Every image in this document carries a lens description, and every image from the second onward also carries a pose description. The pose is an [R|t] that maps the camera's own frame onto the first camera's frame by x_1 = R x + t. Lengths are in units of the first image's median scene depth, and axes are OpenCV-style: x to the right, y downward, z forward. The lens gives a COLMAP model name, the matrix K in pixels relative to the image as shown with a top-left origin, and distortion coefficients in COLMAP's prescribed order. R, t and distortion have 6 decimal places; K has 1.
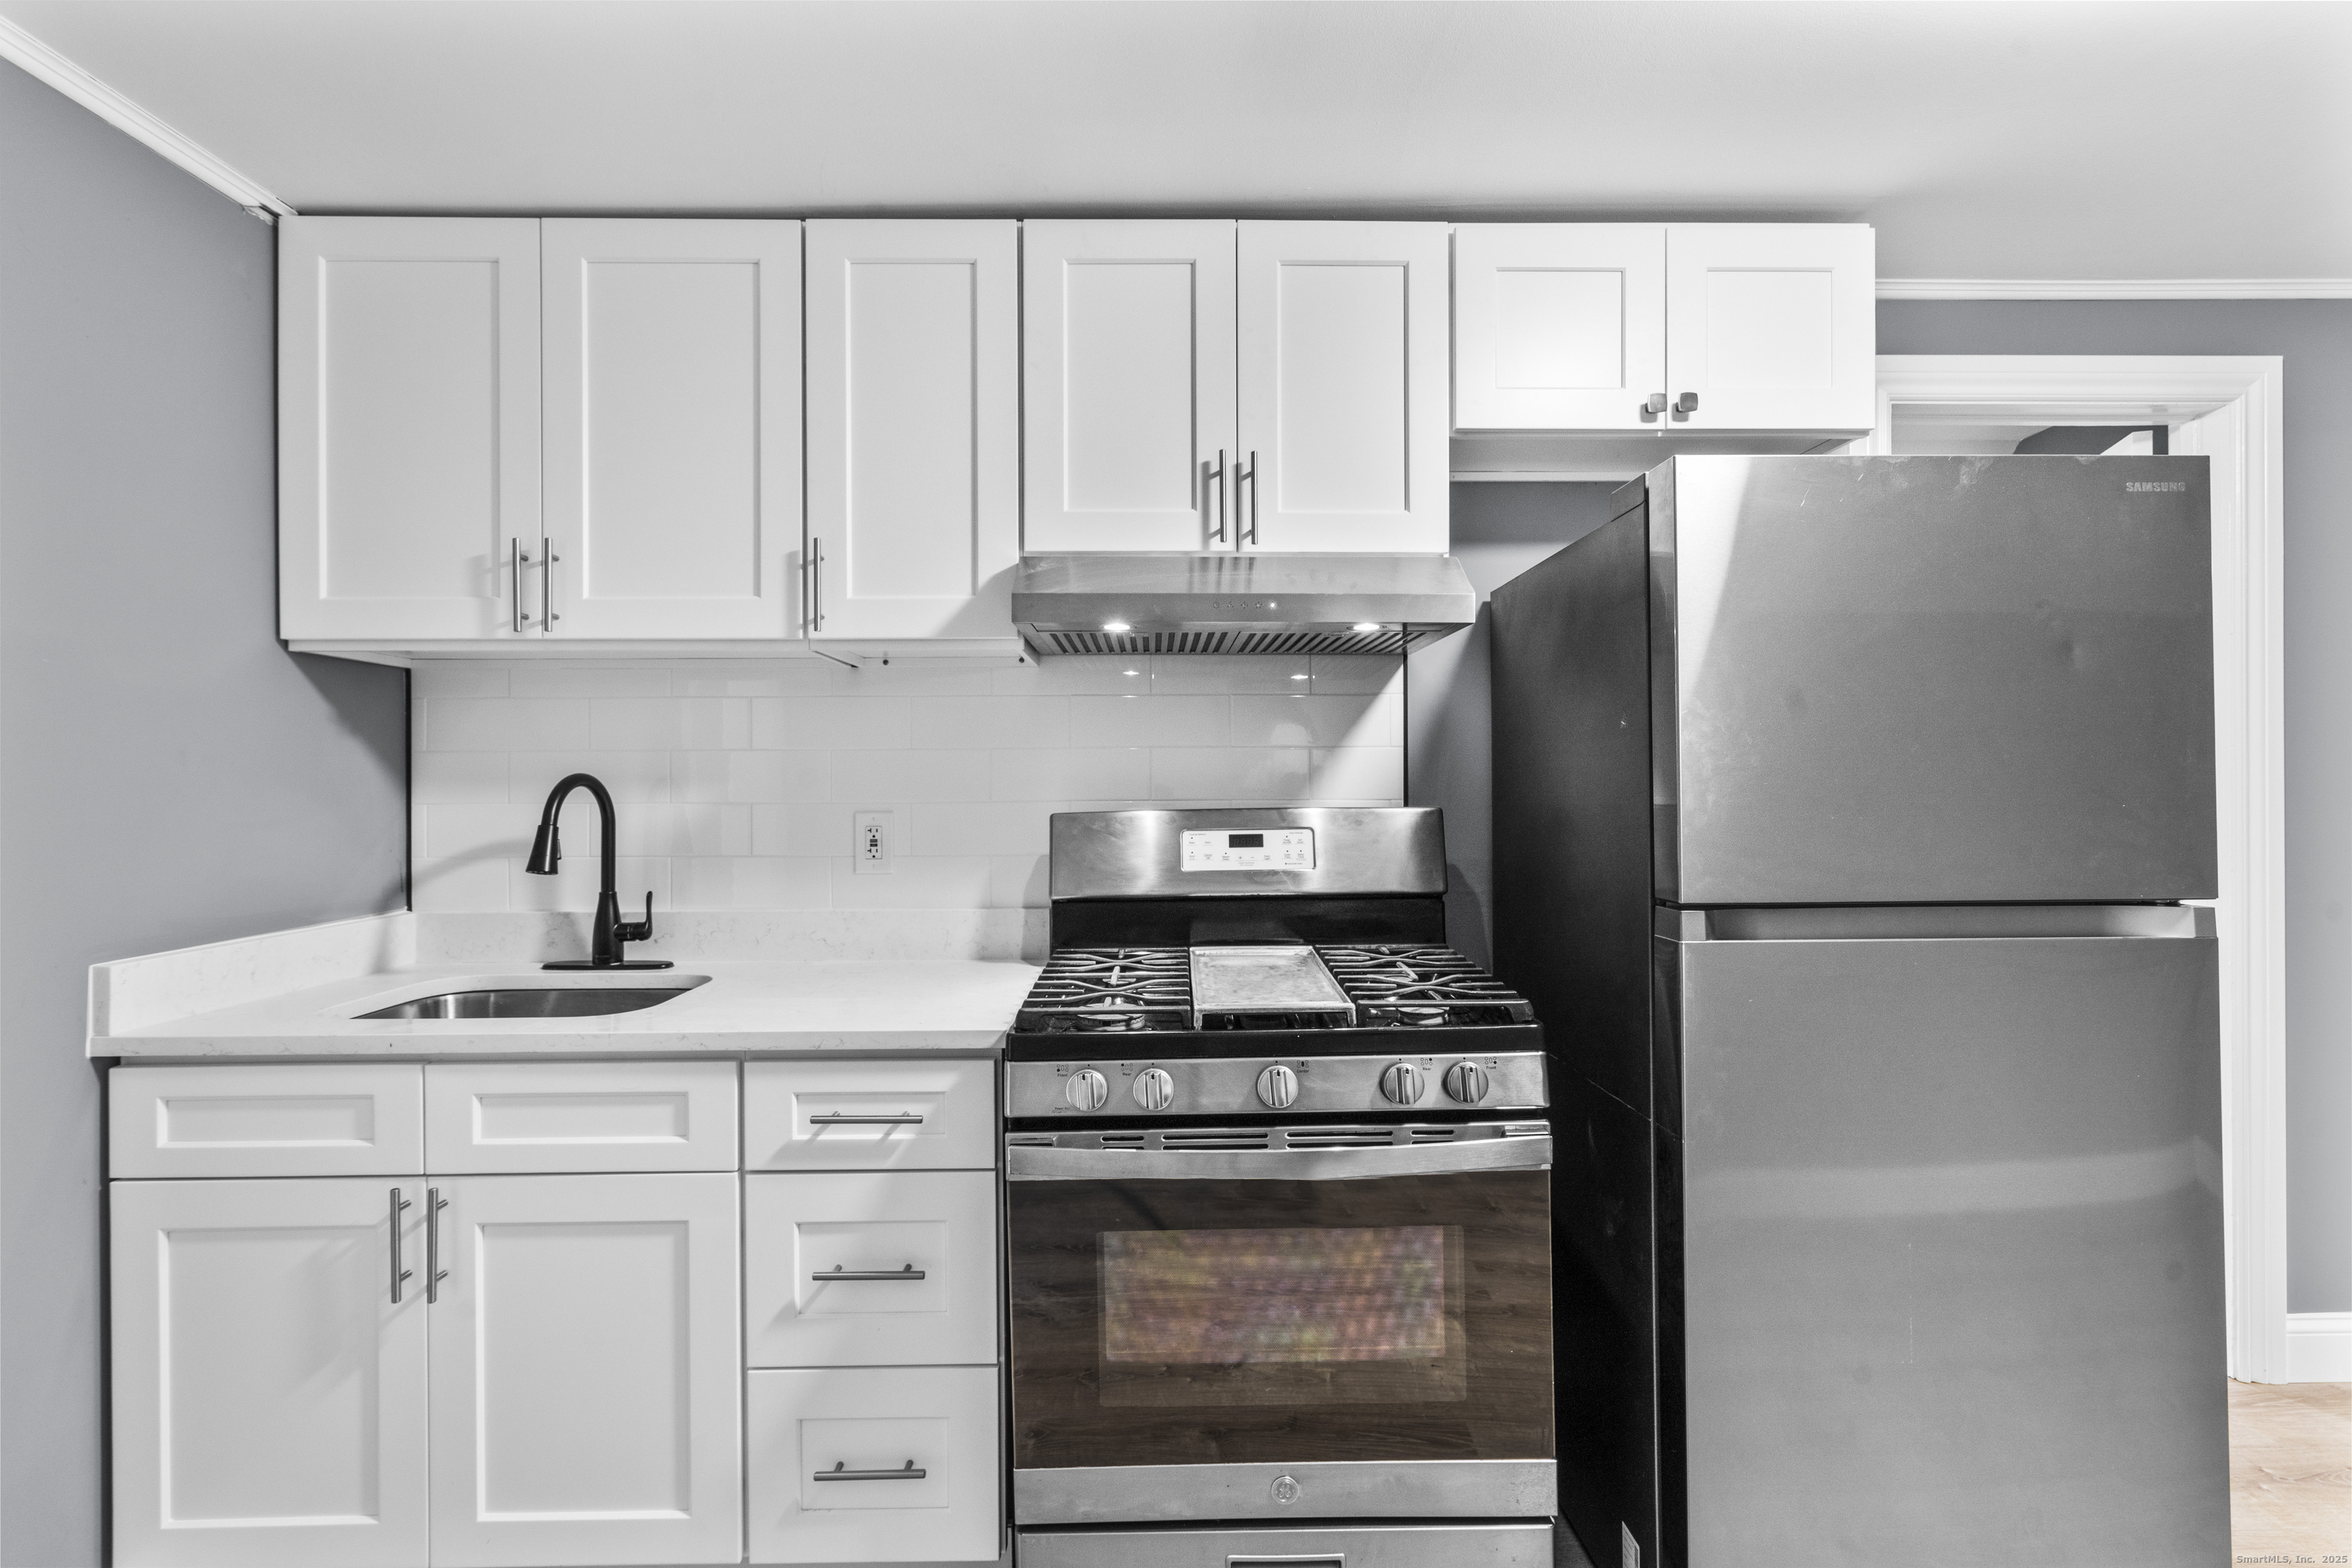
lens RADIAL K [[1077.6, 0, 1172.0], [0, 1077.6, 780.1], [0, 0, 1]] dist [0.000056, 0.000722]
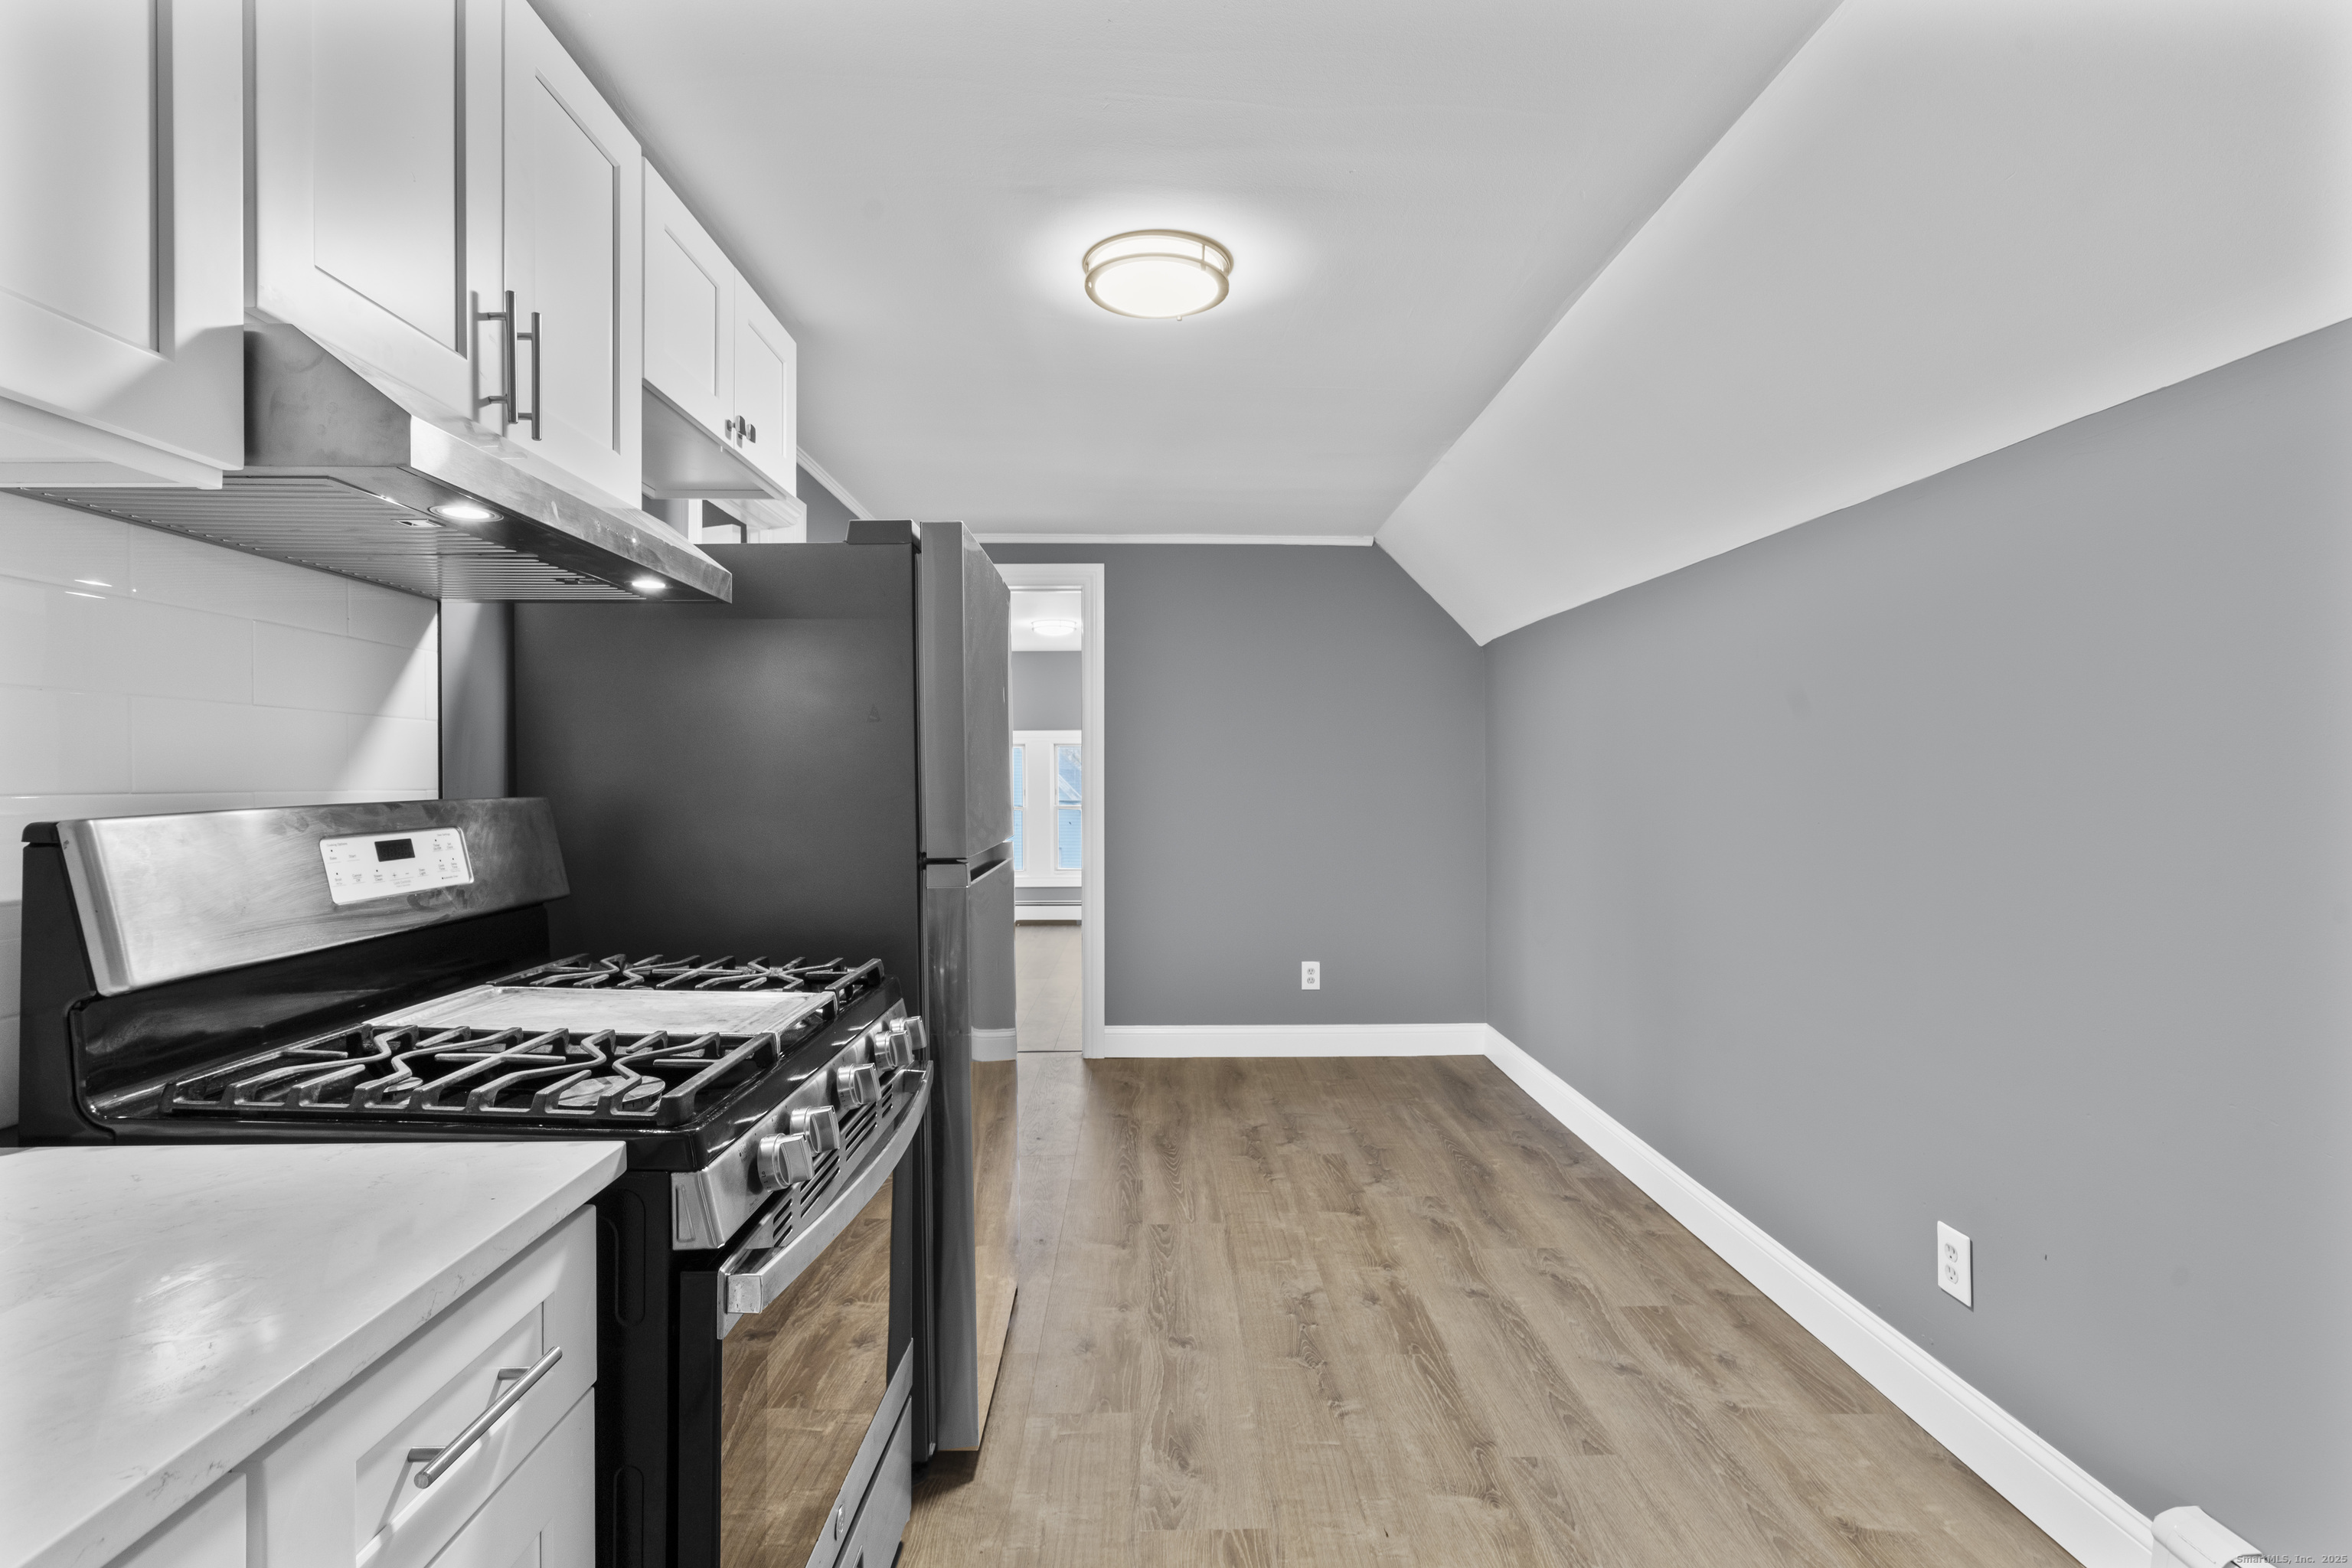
lens RADIAL K [[1077.6, 0, 1173.4], [0, 1077.6, 793.4], [0, 0, 1]] dist [0.000056, 0.000722]
pose [[-0.006310, -0.009329, 0.999937, -0.657855], [0.001443, 0.999955, 0.009339, 0.017281], [-0.999979, 0.001501, -0.006296, 0.570166]]
